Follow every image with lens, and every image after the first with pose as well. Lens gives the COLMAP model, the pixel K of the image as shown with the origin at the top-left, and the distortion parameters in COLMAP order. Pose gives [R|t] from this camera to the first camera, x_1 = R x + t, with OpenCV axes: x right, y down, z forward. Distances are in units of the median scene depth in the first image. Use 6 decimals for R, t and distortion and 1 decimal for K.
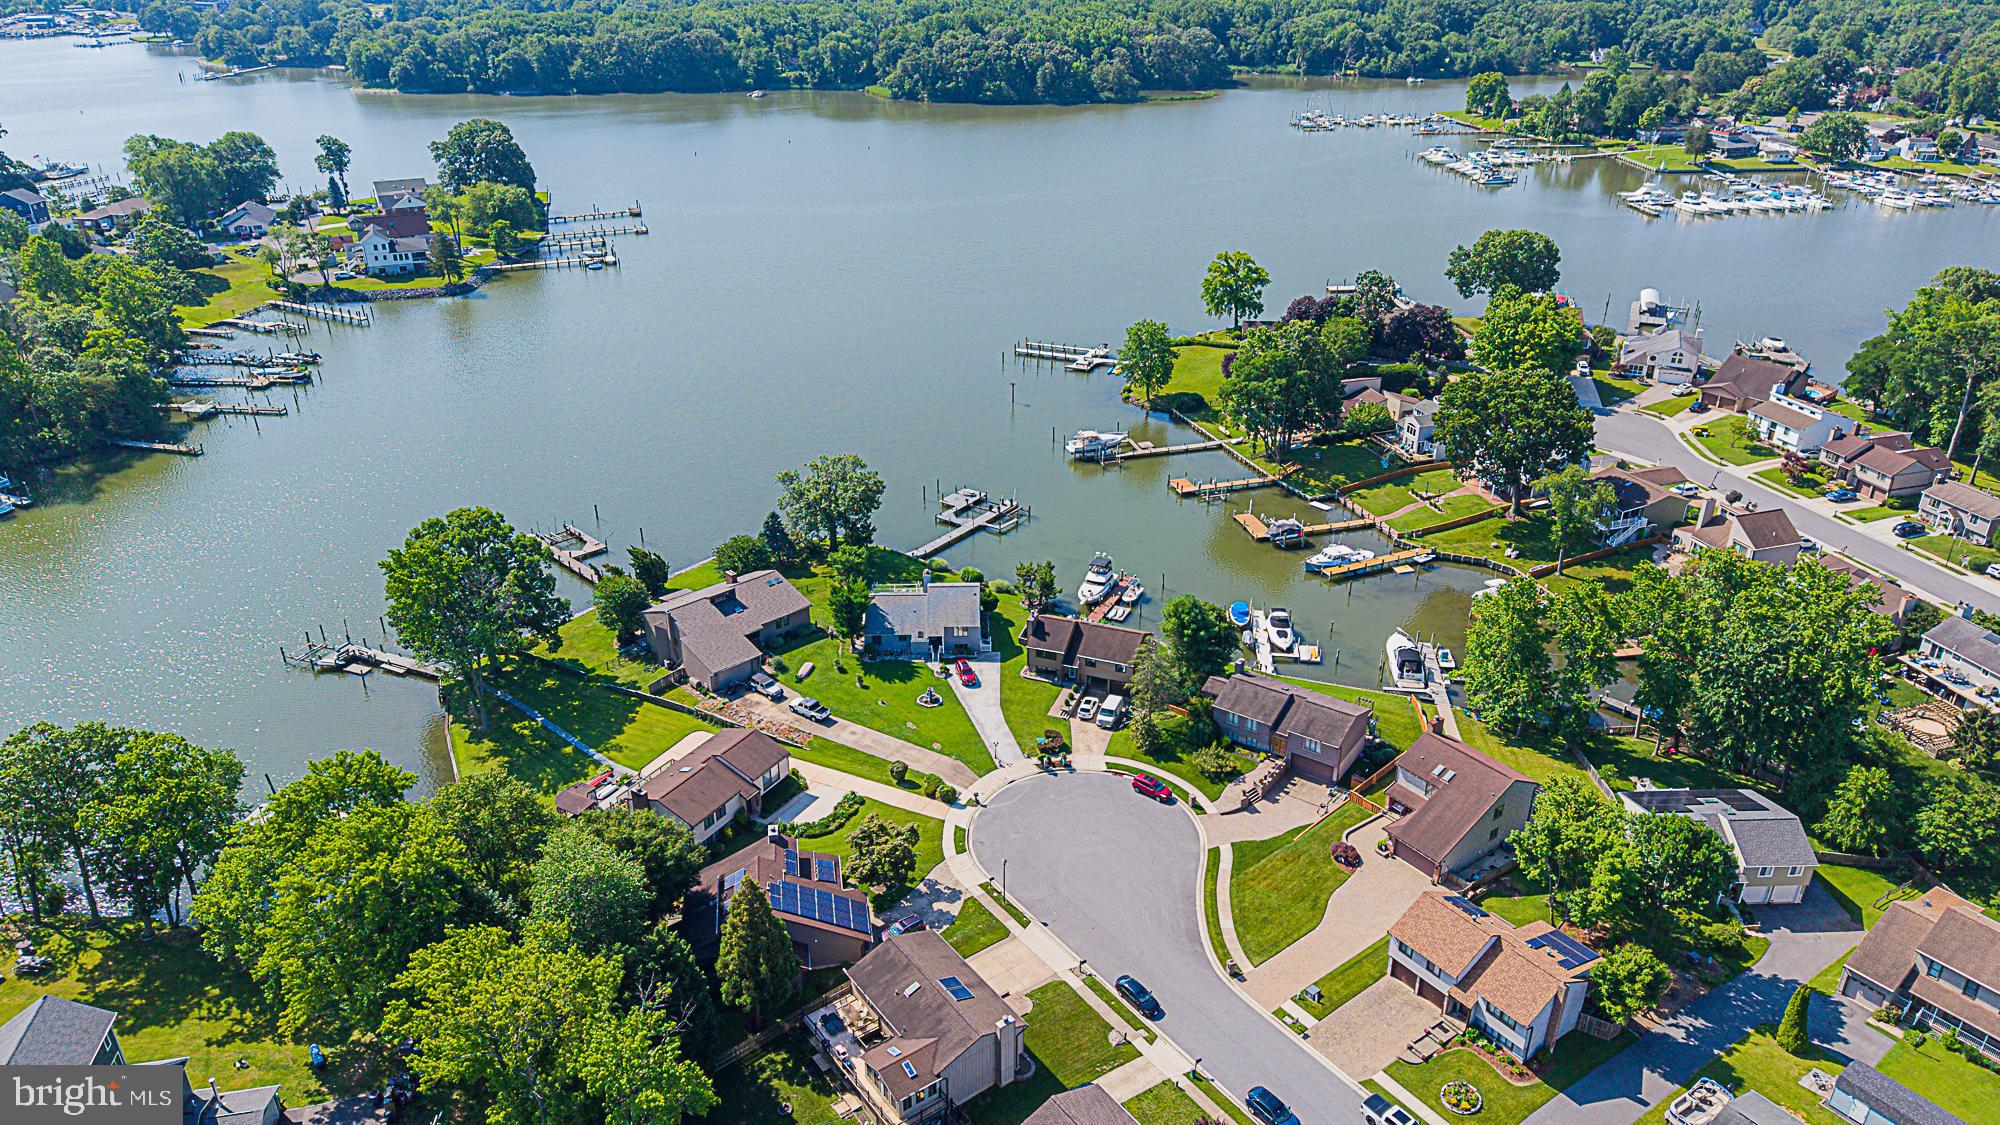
lens RADIAL K [[1348.8, 0, 989.6], [0, 1348.8, 551.6], [0, 0, 1]] dist [0.046963, -0.063054]
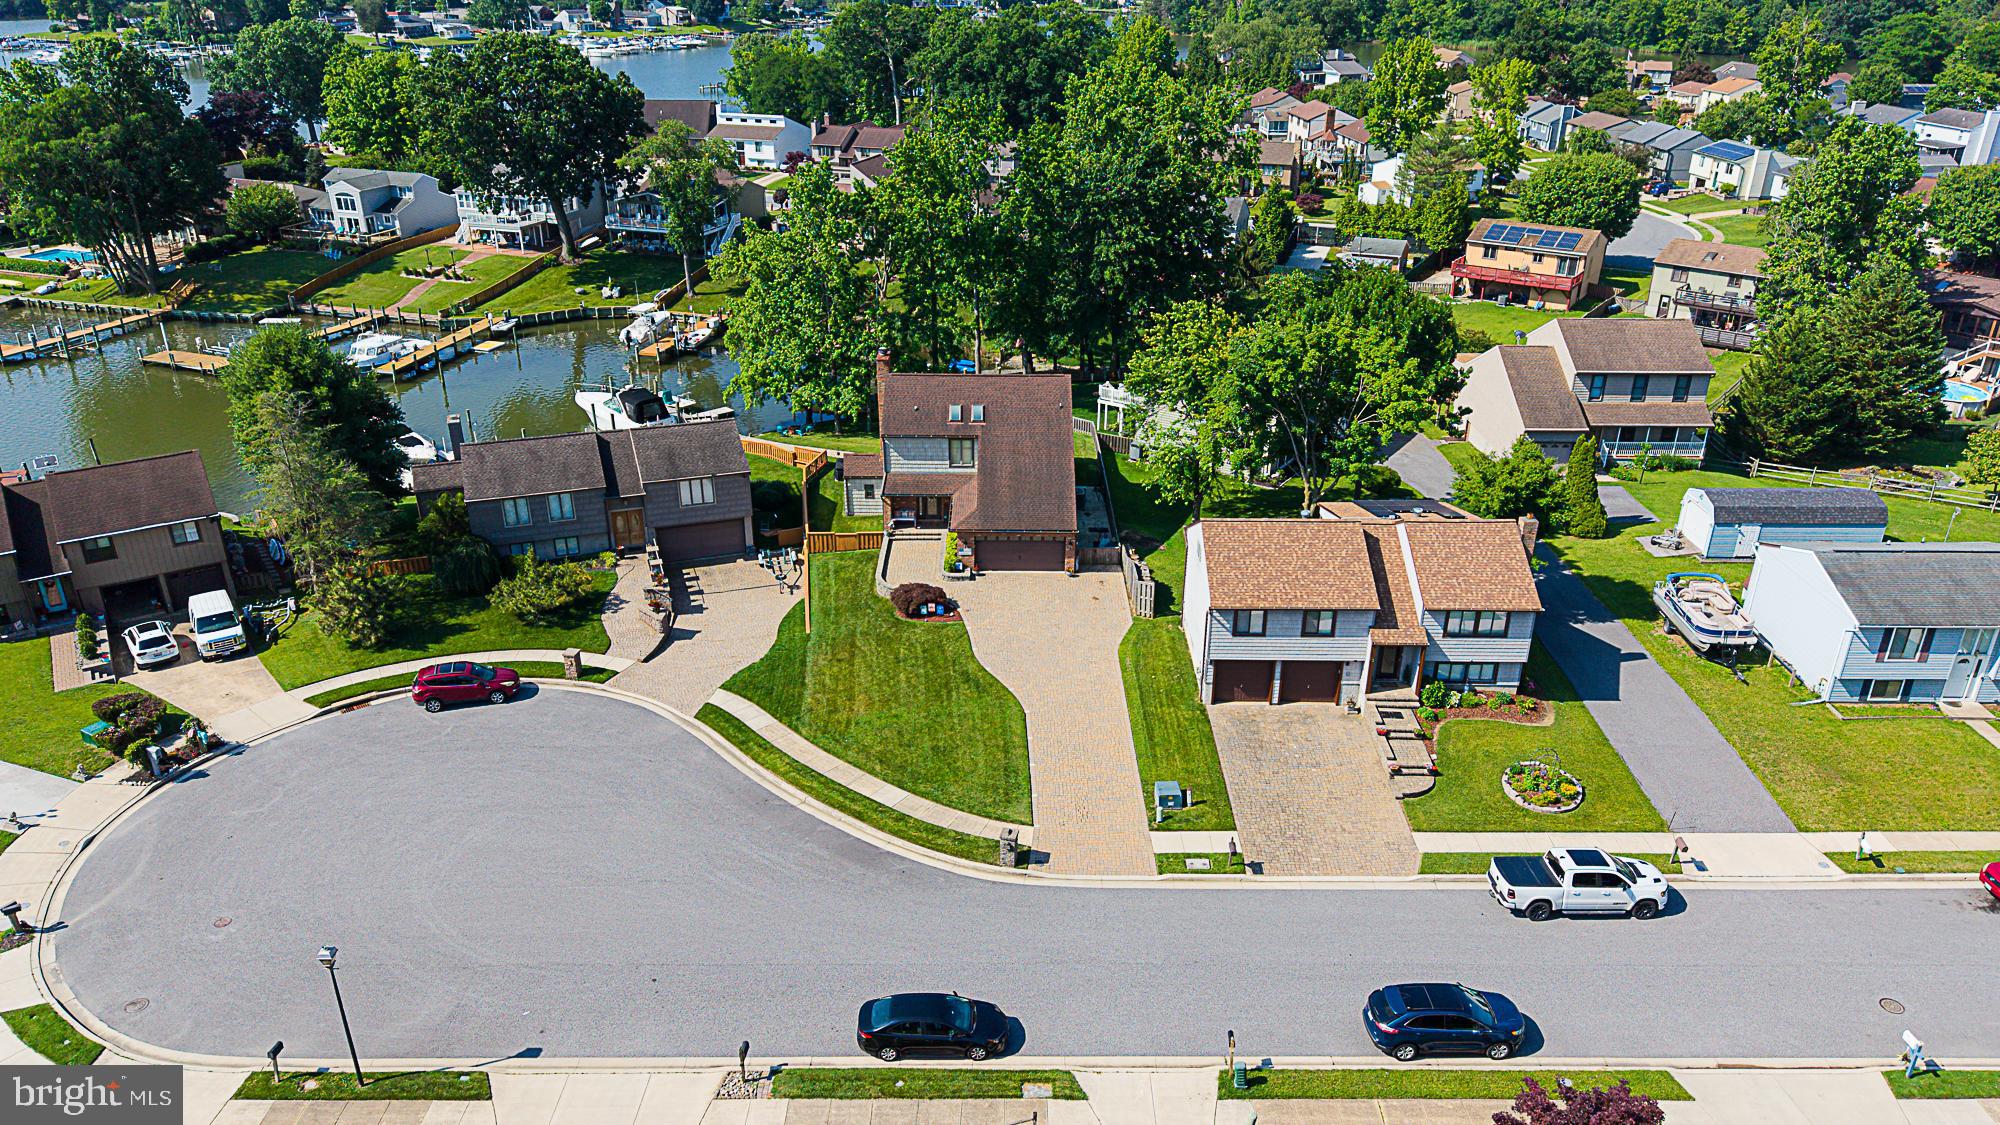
lens RADIAL K [[1363.0, 0, 1006.7], [0, 1363.0, 612.4], [0, 0, 1]] dist [0.004024, -0.002415]
pose [[0.581532, -0.352427, 0.733222, -0.056991], [0.340706, 0.923950, 0.173881, 0.092611], [-0.738742, 0.148696, 0.657381, 0.398650]]
